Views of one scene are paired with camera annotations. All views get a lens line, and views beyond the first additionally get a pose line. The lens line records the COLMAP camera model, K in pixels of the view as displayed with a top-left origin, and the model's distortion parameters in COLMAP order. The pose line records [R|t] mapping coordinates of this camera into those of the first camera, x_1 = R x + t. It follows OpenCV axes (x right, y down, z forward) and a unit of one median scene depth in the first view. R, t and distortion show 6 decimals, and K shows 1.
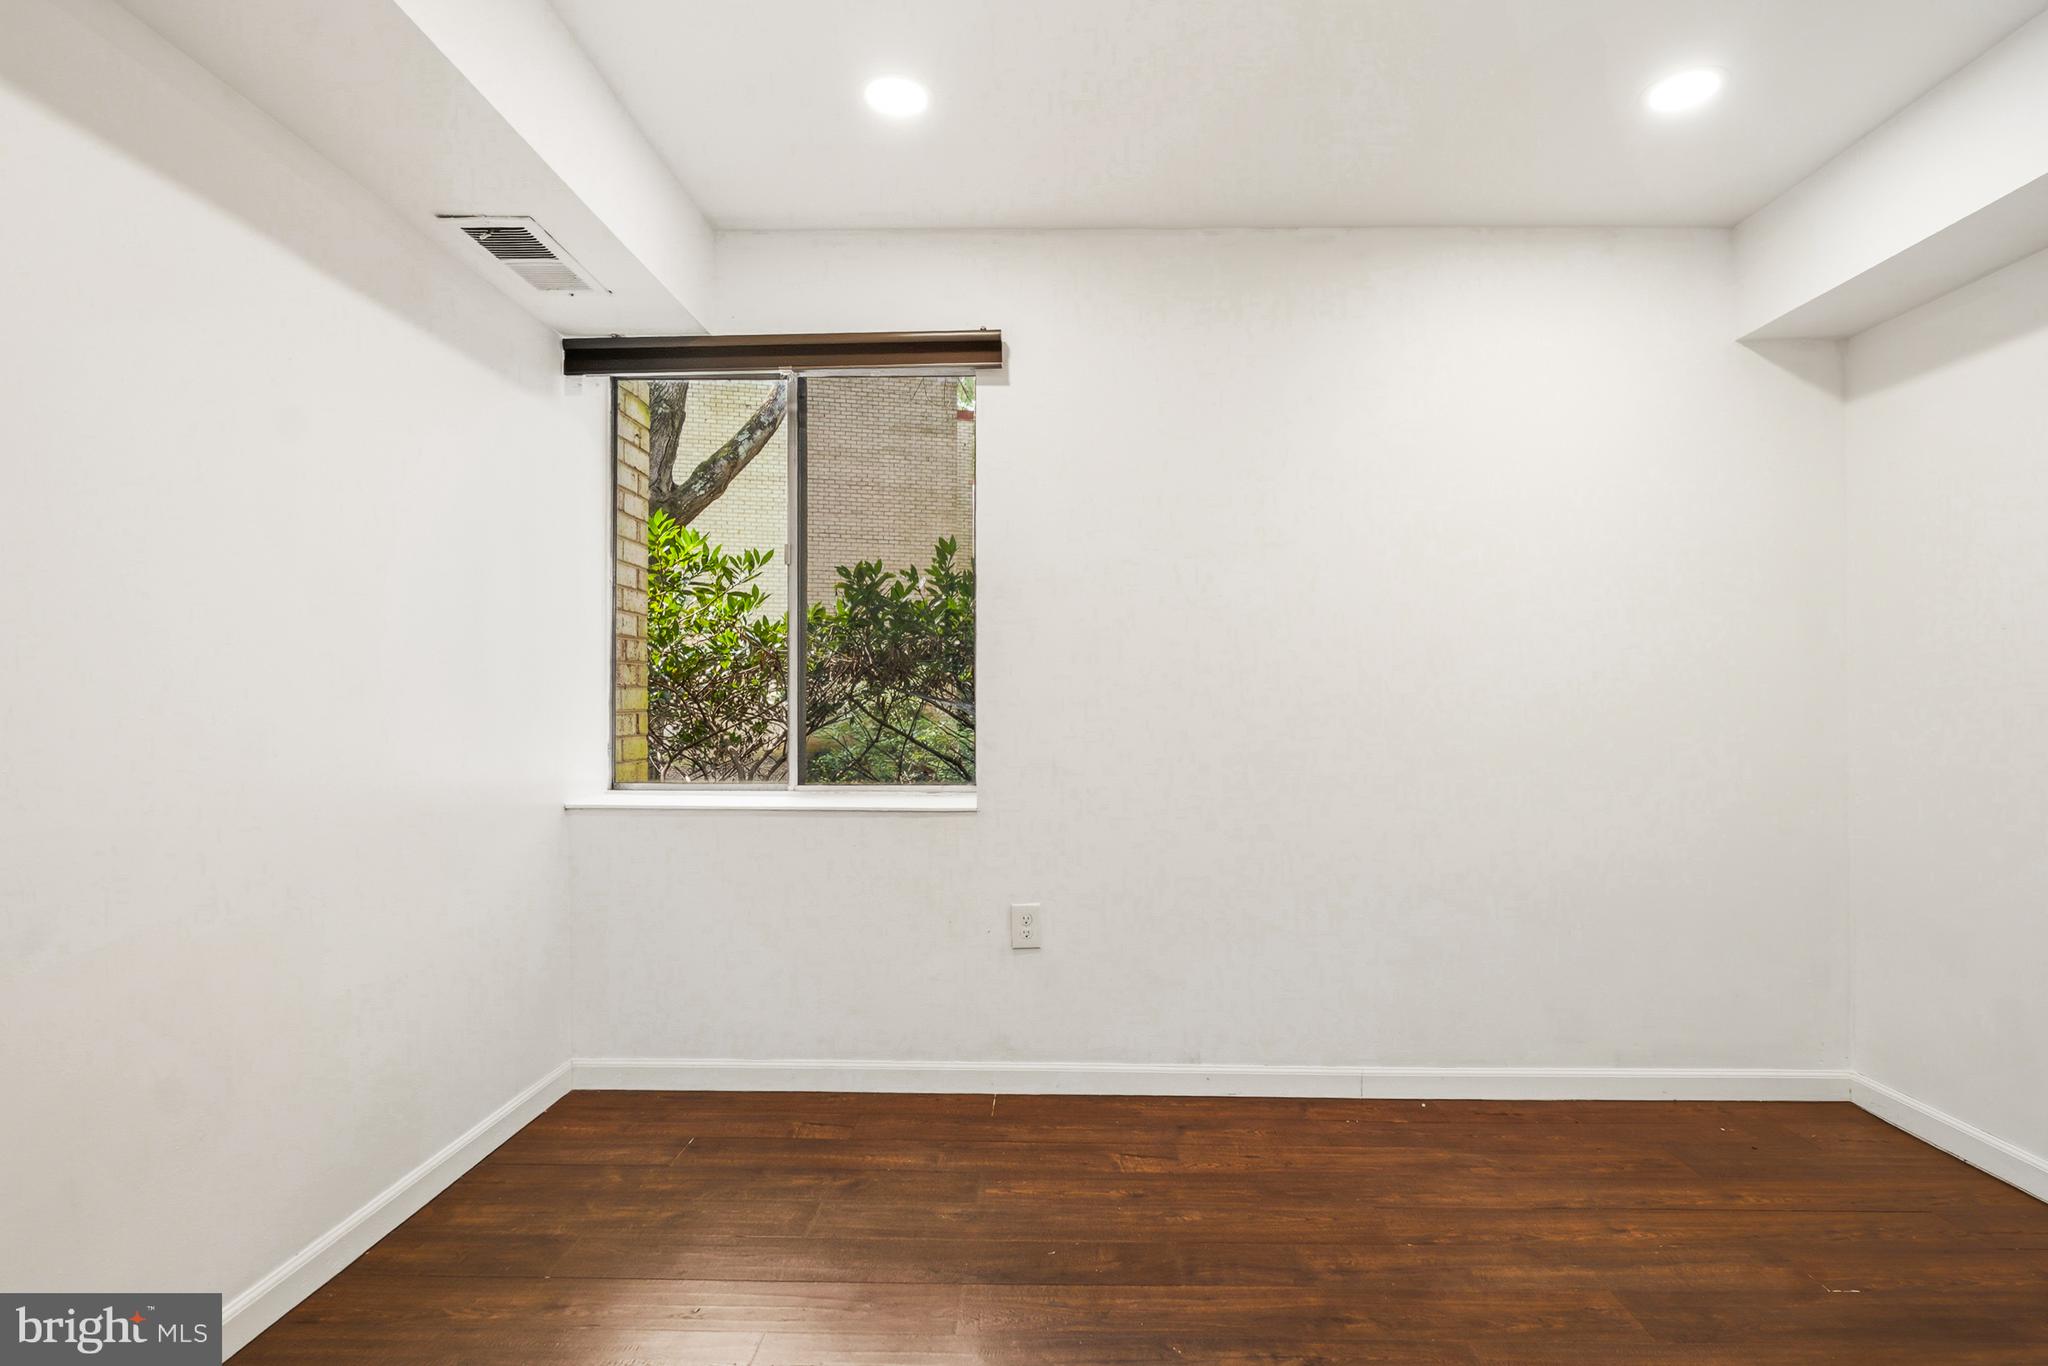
lens RADIAL K [[1005.4, 0, 1030.3], [0, 1005.4, 707.4], [0, 0, 1]] dist [0.001526, -0.008361]
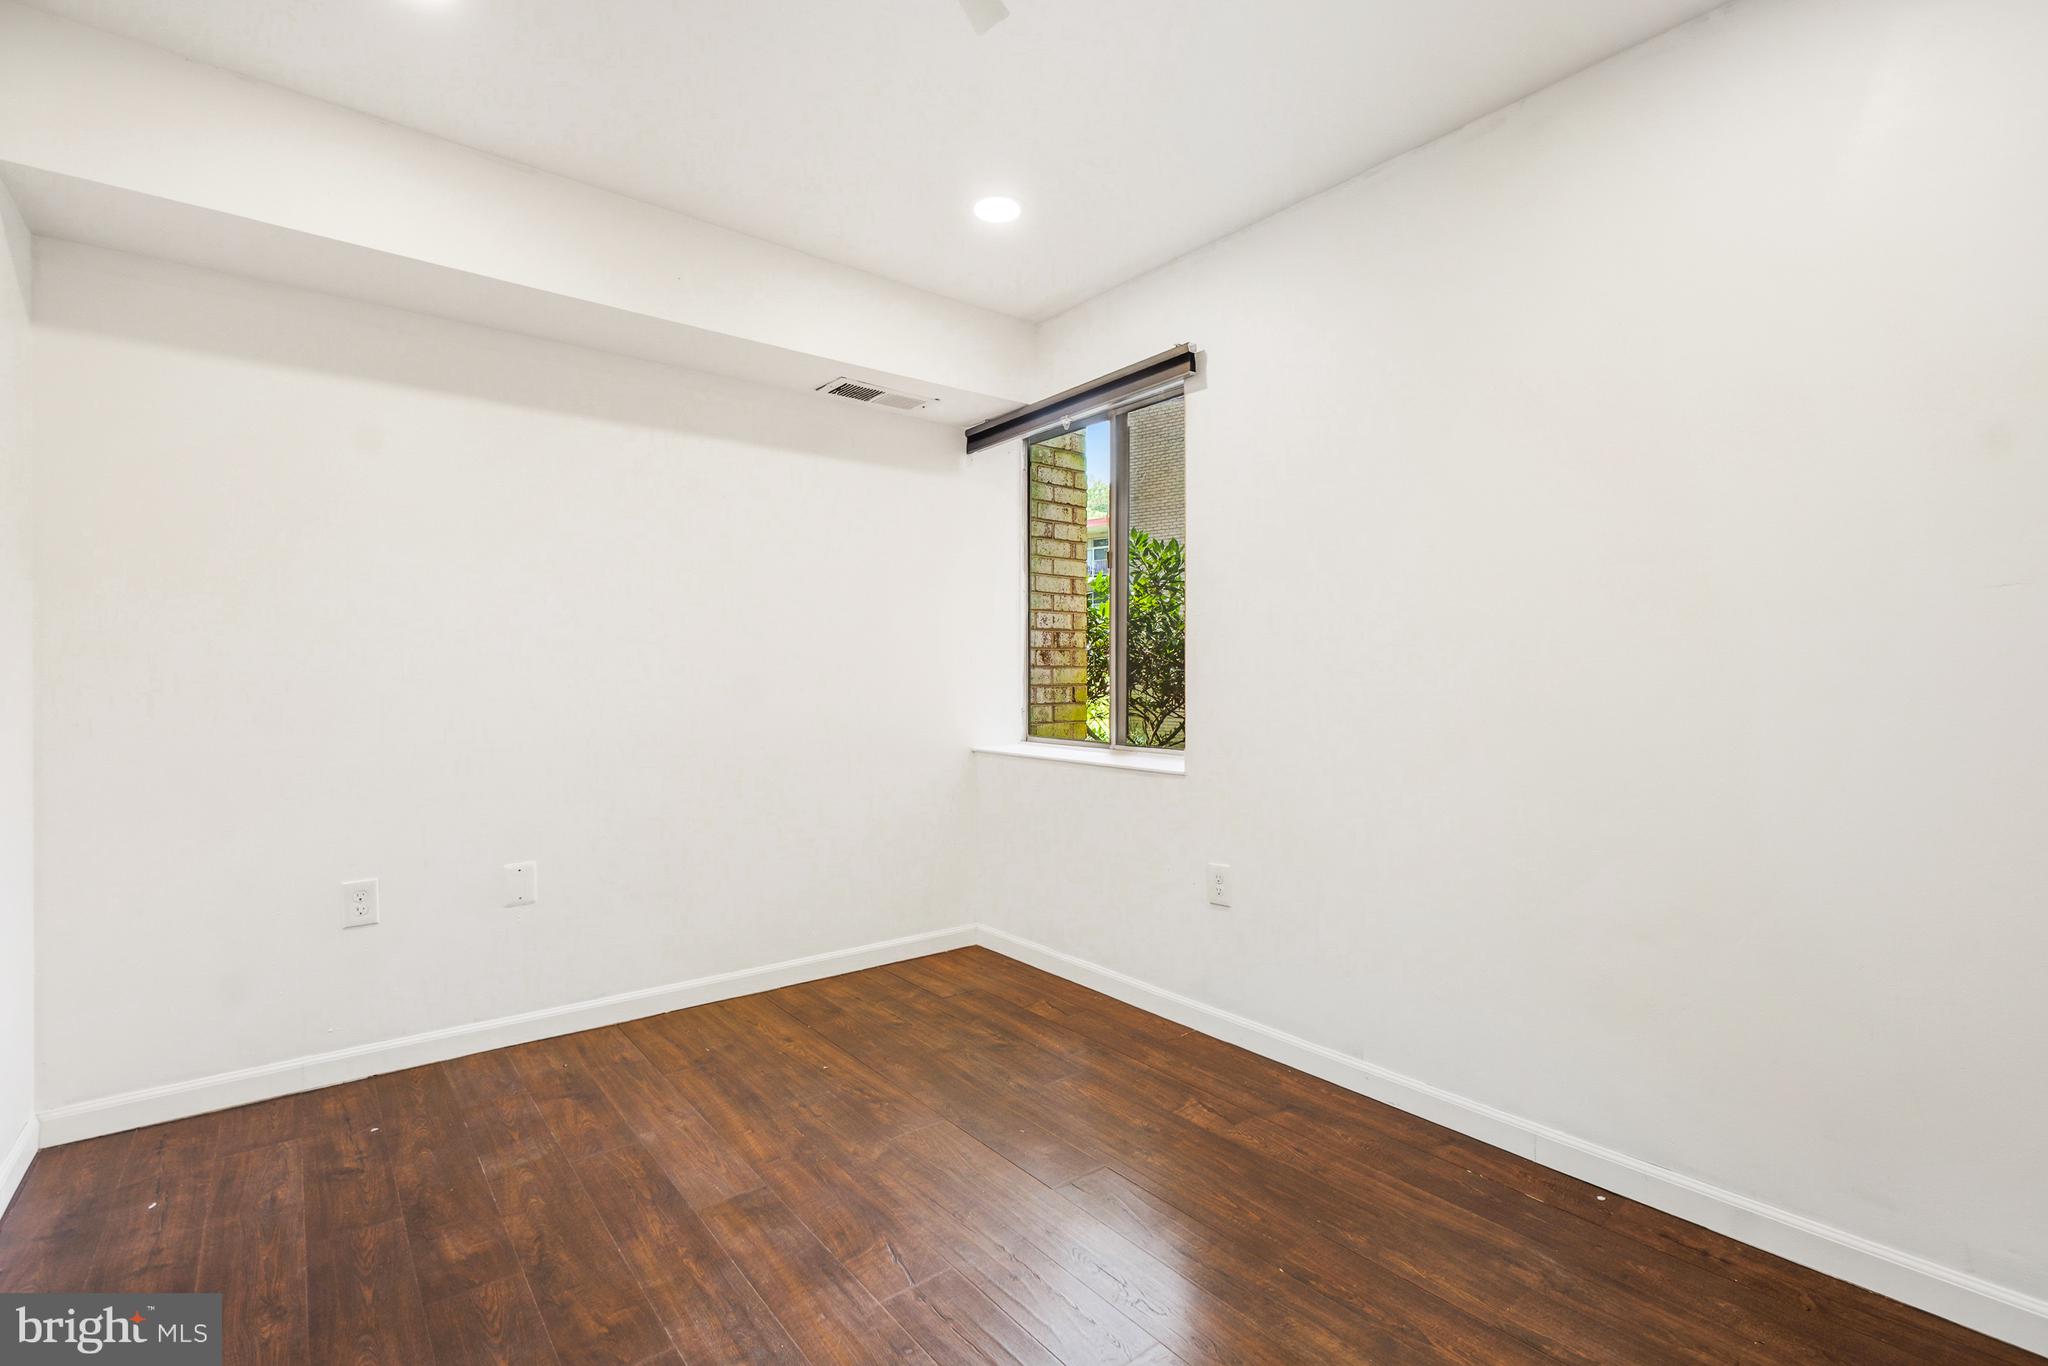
lens RADIAL K [[945.1, 0, 1087.7], [0, 945.1, 692.8], [0, 0, 1]] dist [0.000240, -0.006874]
pose [[0.652523, 0.010281, -0.757699, 0.718906], [-0.000111, 0.999909, 0.013471, -0.003697], [0.757769, -0.008706, 0.652465, 0.242489]]
